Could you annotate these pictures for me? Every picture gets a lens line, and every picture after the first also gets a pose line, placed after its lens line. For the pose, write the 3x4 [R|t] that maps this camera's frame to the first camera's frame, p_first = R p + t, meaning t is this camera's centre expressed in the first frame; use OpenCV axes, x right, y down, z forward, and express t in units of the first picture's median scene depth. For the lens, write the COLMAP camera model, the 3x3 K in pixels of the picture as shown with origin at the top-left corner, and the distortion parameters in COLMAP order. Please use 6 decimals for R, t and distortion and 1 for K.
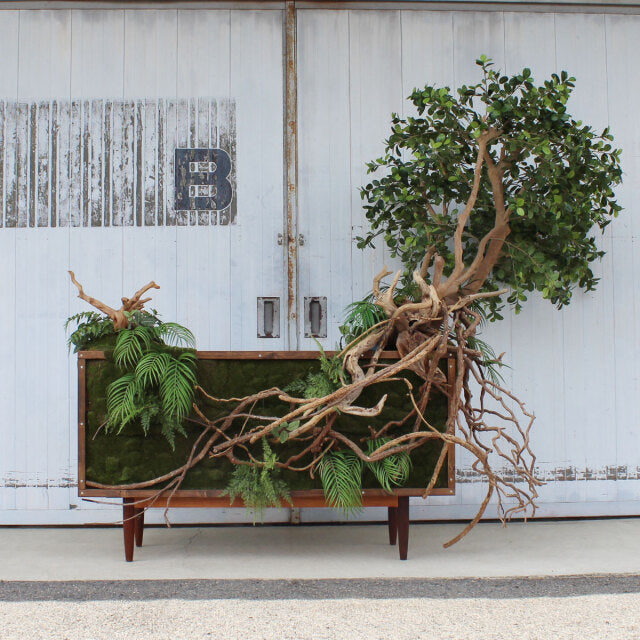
lens RADIAL K [[1324.3, 0, 286.2], [0, 1324.3, 319.4], [0, 0, 1]] dist [-0.155499, -0.075111]
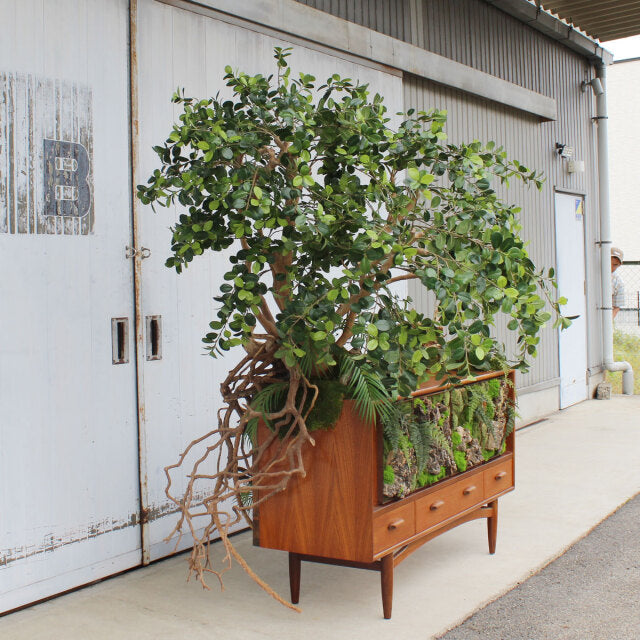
lens RADIAL K [[1144.2, 0, 320.3], [0, 1144.2, 264.3], [0, 0, 1]] dist [-0.199758, 0.228097]
pose [[0.537515, 0.004519, 0.843242, -0.581338], [-0.021106, 0.999744, 0.008096, -0.061506], [-0.842990, -0.022149, 0.537473, 0.480857]]
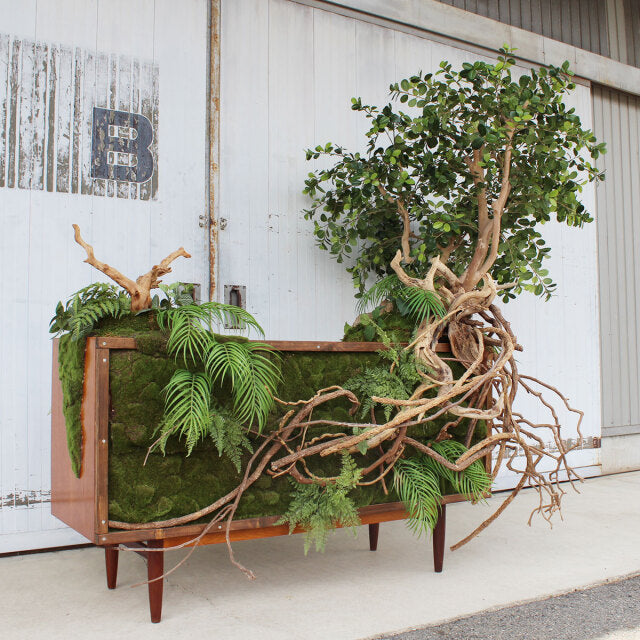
lens RADIAL K [[852.8, 0, 345.3], [0, 852.8, 321.1], [0, 0, 1]] dist [-0.168200, 0.148636]
pose [[0.839562, 0.027040, 0.542591, -0.238873], [-0.022135, 0.999634, -0.015567, 0.015843], [-0.542813, 0.001060, 0.839853, 0.452631]]
